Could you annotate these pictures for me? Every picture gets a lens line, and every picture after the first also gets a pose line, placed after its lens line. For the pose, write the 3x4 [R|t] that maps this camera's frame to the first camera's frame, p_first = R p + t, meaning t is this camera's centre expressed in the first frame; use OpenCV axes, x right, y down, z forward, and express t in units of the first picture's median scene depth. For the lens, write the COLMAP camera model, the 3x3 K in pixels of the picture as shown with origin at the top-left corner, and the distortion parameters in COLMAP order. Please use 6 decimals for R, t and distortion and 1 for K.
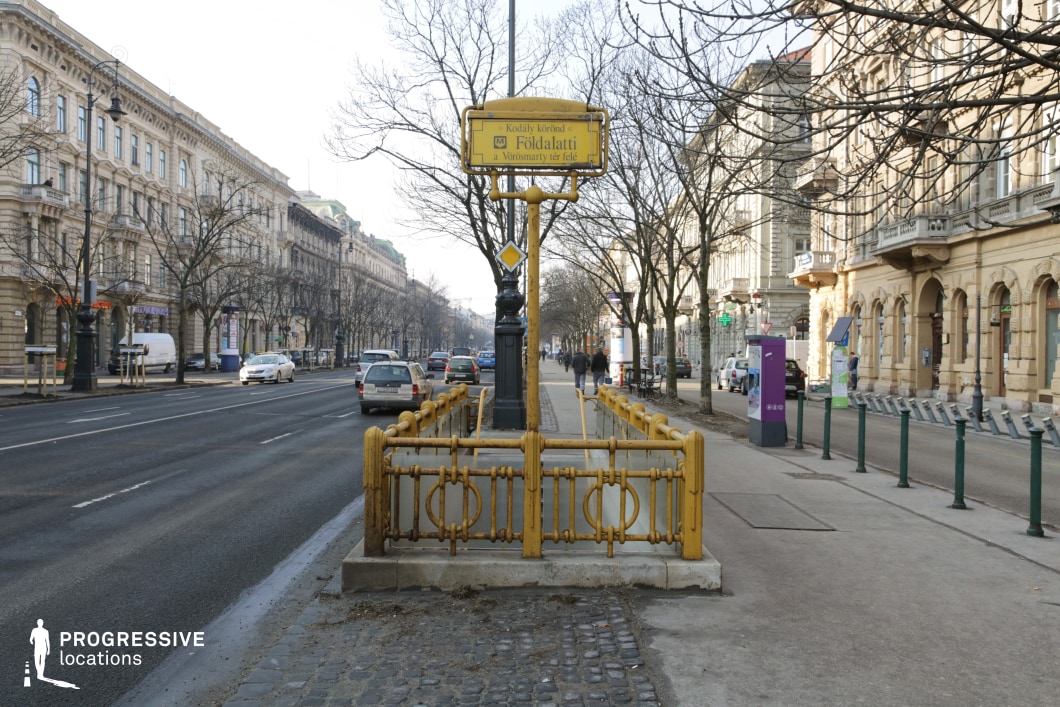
lens RADIAL K [[941.6, 0, 529.5], [0, 941.6, 352.4], [0, 0, 1]] dist [0.011716, 0.006187]
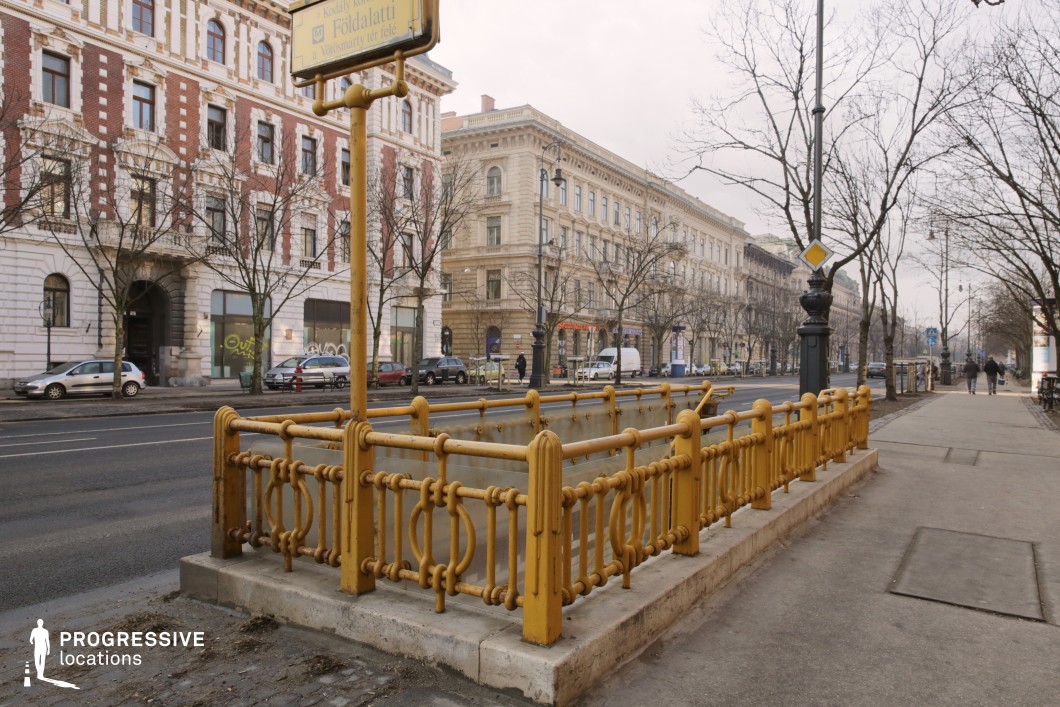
lens RADIAL K [[717.8, 0, 527.8], [0, 717.8, 363.7], [0, 0, 1]] dist [0.008638, 0.000092]
pose [[0.828346, 0.002309, -0.560213, 0.058124], [-0.004841, 0.999984, -0.003037, 0.005590], [0.560196, 0.005228, 0.828343, 0.083157]]
